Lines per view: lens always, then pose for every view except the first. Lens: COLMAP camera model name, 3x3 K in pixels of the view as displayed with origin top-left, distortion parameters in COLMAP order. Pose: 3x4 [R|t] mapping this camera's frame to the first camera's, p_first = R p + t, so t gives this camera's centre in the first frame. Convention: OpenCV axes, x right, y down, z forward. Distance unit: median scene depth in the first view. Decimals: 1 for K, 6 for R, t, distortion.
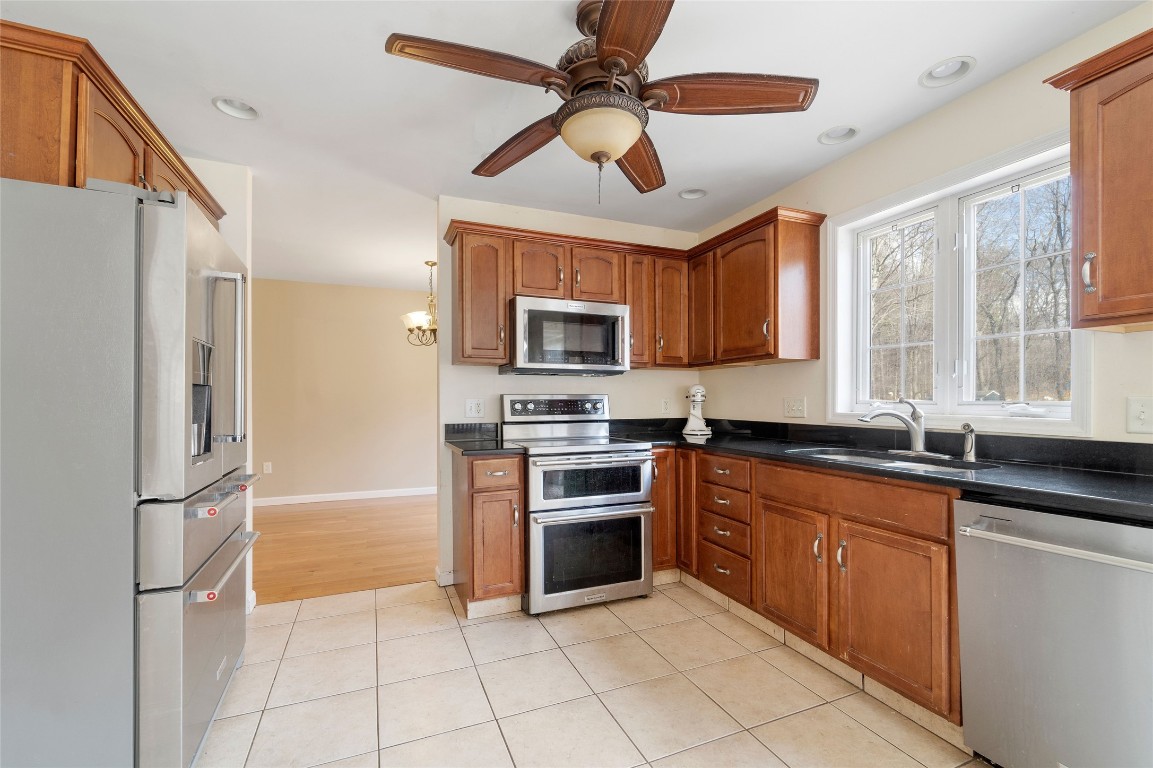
lens RADIAL K [[488.8, 0, 554.8], [0, 488.8, 396.1], [0, 0, 1]] dist [-0.000932, -0.000348]
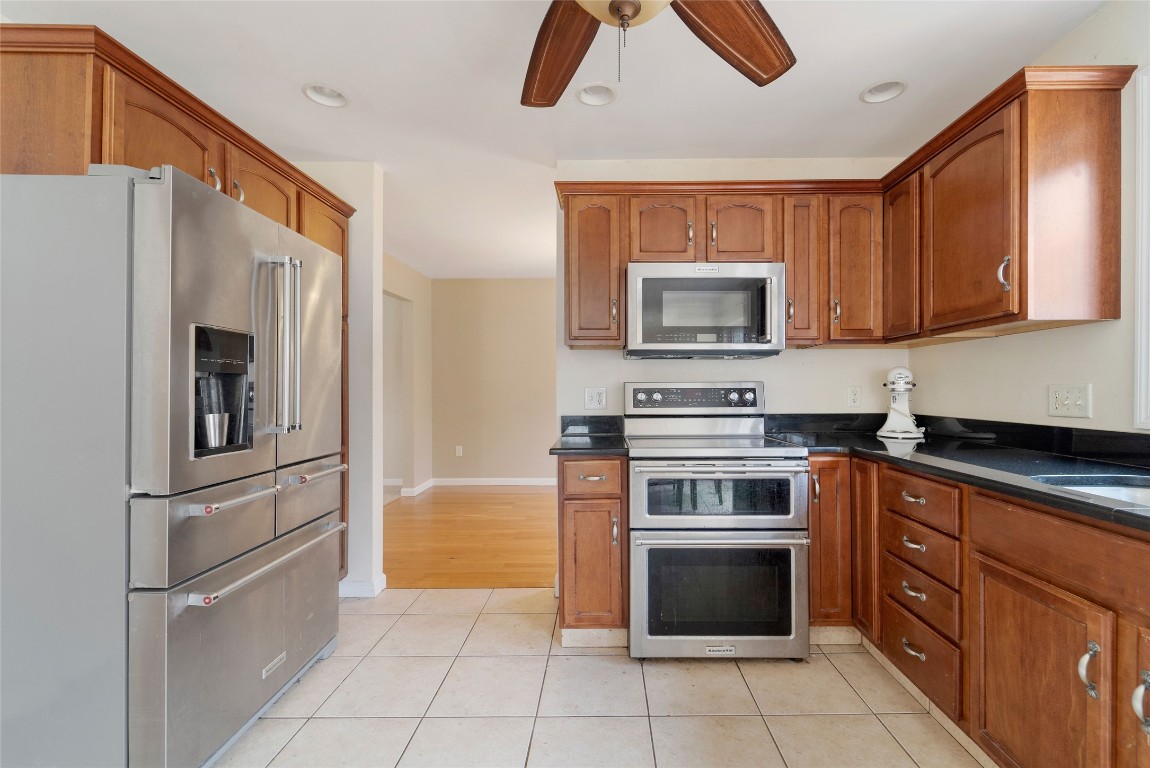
lens RADIAL K [[476.3, 0, 592.7], [0, 476.3, 388.5], [0, 0, 1]] dist [0.001325, -0.001025]
pose [[0.927459, -0.000684, -0.373925, 0.167942], [0.003226, 0.999976, 0.006170, 0.002150], [0.373911, -0.006929, 0.927439, 0.233950]]
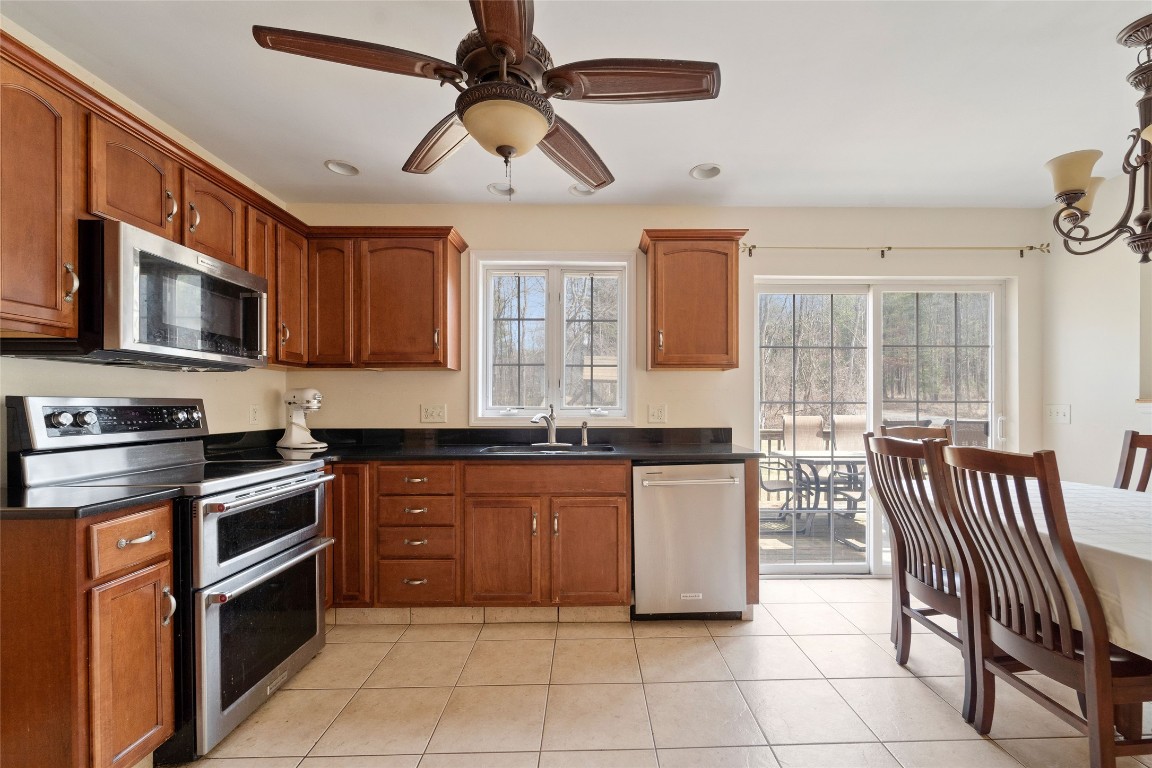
lens RADIAL K [[506.7, 0, 613.9], [0, 506.7, 399.9], [0, 0, 1]] dist [0.000653, -0.000278]
pose [[0.323556, 0.011473, 0.946139, -0.445485], [-0.005305, 0.999933, -0.010311, 0.002954], [-0.946194, -0.001683, 0.323596, 0.278535]]
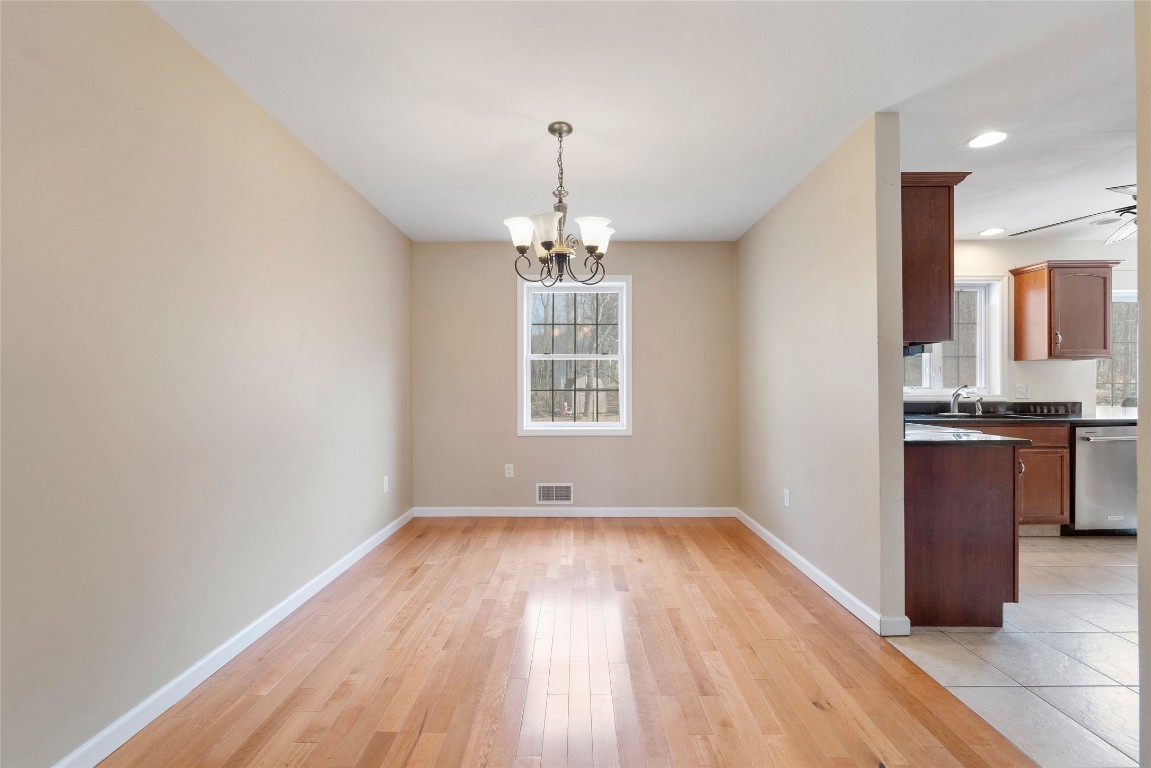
lens RADIAL K [[476.7, 0, 593.2], [0, 476.7, 388.5], [0, 0, 1]] dist [0.001325, -0.001025]
pose [[0.347963, 0.000362, 0.937508, -1.181316], [-0.001542, 0.999999, 0.000186, 0.013808], [-0.937507, -0.001510, 0.347963, 1.299934]]
